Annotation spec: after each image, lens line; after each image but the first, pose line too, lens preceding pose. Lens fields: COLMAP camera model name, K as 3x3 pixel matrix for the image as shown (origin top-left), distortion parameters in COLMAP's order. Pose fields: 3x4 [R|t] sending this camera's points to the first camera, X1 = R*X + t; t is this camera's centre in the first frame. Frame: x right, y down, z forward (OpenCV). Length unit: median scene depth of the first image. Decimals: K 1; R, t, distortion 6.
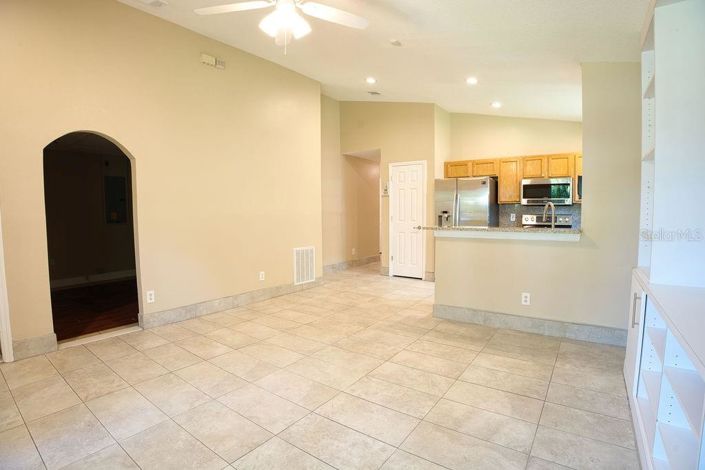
lens RADIAL K [[345.8, 0, 354.6], [0, 345.8, 234.2], [0, 0, 1]] dist [-0.129431, 0.033007]
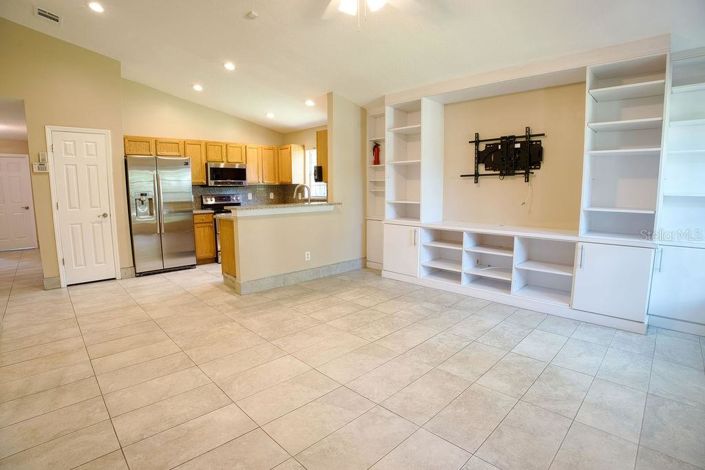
lens RADIAL K [[345.8, 0, 354.6], [0, 345.8, 234.2], [0, 0, 1]] dist [-0.129431, 0.033007]
pose [[0.163604, -0.118896, 0.979335, -0.810029], [0.067283, 0.991744, 0.109162, -0.033179], [-0.984229, 0.048033, 0.170253, 0.570846]]
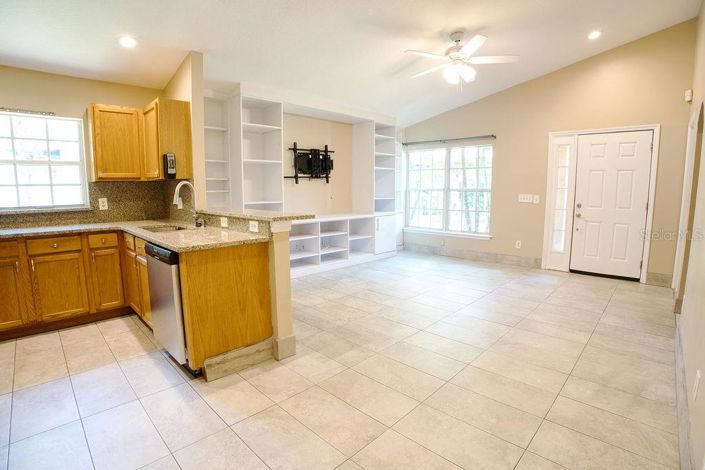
lens RADIAL K [[345.8, 0, 354.6], [0, 345.8, 234.2], [0, 0, 1]] dist [-0.129431, 0.033007]
pose [[-0.989082, -0.009880, 0.147038, 0.030044], [0.018869, 0.981046, 0.192852, -0.123516], [-0.146156, 0.193521, -0.970148, 1.844133]]
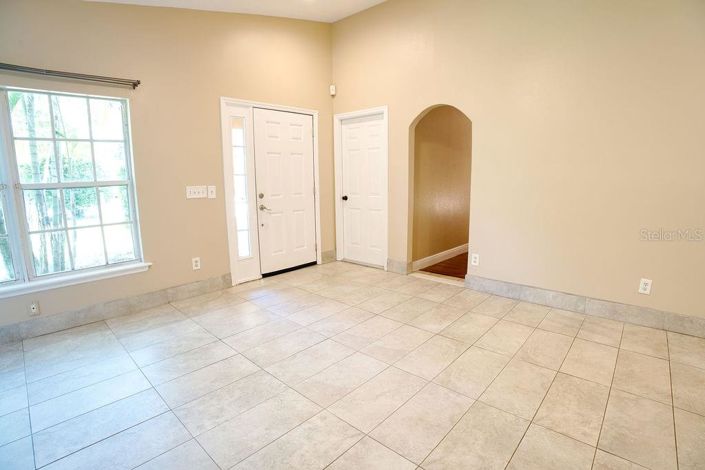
lens RADIAL K [[345.8, 0, 354.6], [0, 345.8, 234.2], [0, 0, 1]] dist [-0.129431, 0.033007]
pose [[-0.115145, 0.174150, -0.977964, 0.445502], [-0.054359, 0.981932, 0.181257, -0.057243], [0.991860, 0.074032, -0.103598, 0.765104]]
